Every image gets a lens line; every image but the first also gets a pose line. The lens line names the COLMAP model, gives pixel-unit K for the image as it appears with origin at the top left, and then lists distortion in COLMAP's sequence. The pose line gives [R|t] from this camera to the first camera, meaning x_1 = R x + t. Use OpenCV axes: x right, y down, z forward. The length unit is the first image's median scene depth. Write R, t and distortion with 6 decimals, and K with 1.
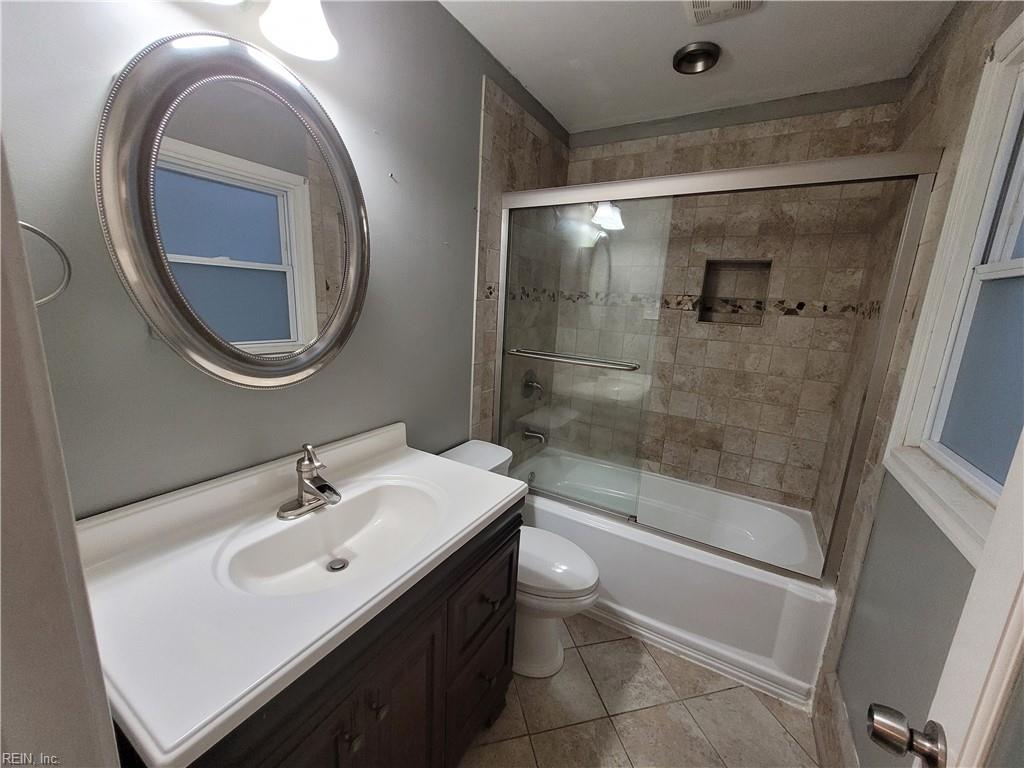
lens RADIAL K [[399.4, 0, 512.0], [0, 399.4, 384.0], [0, 0, 1]] dist [0.000440, 0.000366]
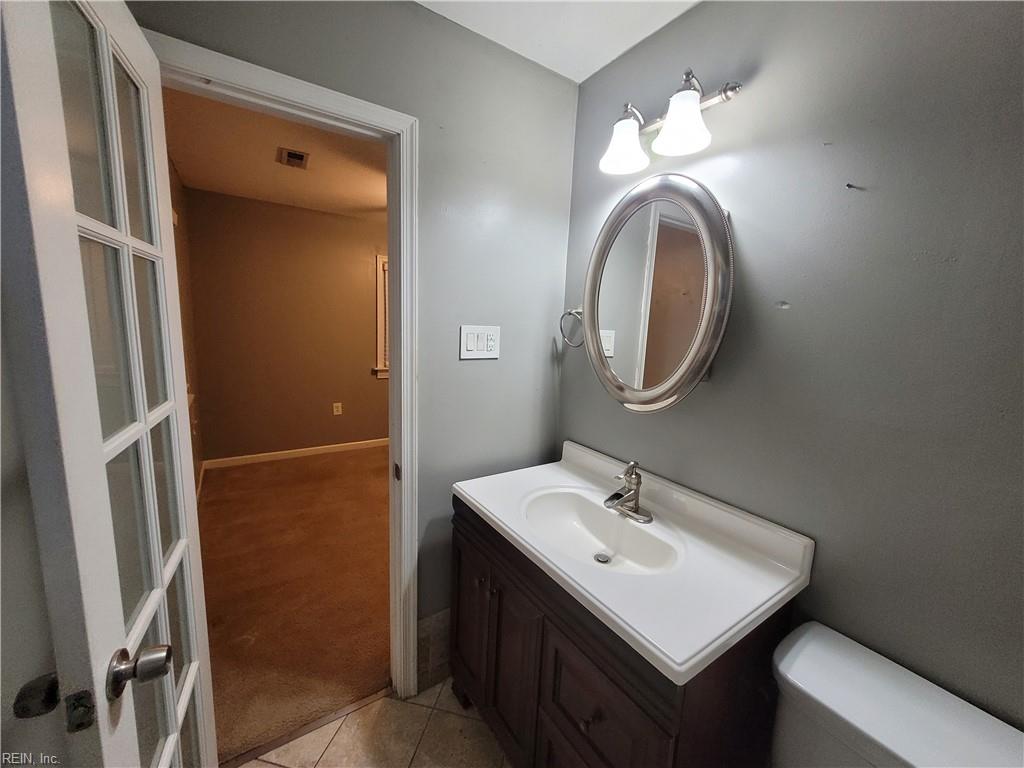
lens RADIAL K [[399.4, 0, 512.0], [0, 399.4, 384.0], [0, 0, 1]] dist [0.000440, 0.000366]
pose [[-0.430764, 0.068768, -0.899841, 0.715803], [-0.250782, 0.948700, 0.192554, -0.211086], [0.866921, 0.308609, -0.391420, 1.030731]]
